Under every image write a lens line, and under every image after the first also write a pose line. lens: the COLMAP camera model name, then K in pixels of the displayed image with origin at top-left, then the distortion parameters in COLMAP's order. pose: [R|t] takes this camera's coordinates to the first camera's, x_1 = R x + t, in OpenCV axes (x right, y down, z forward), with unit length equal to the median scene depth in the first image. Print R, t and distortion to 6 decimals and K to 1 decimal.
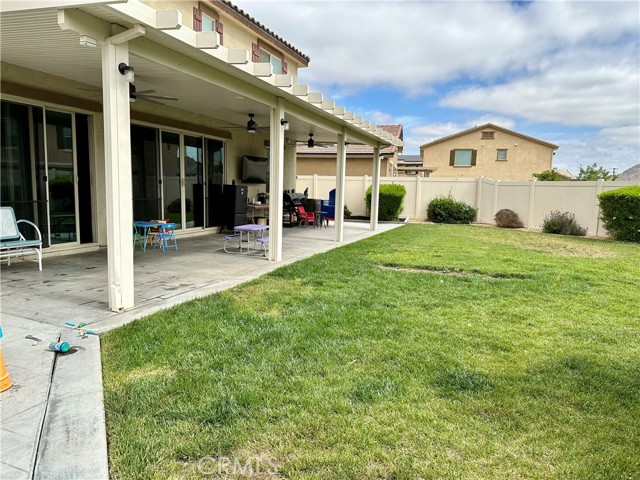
lens RADIAL K [[440.7, 0, 320.6], [0, 440.7, 243.7], [0, 0, 1]] dist [0.087203, -0.132258]
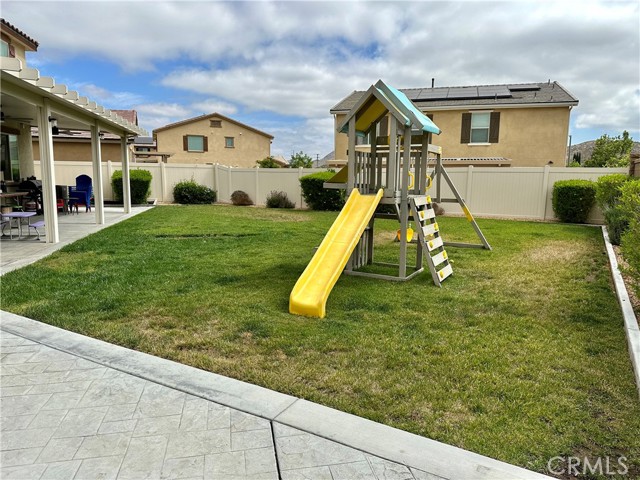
lens RADIAL K [[440.7, 0, 320.6], [0, 440.7, 243.7], [0, 0, 1]] dist [0.087203, -0.132258]
pose [[0.836655, -0.096975, 0.539078, -0.069988], [0.076335, 0.995241, 0.060562, 0.012115], [-0.542386, -0.009519, 0.840076, -0.154879]]
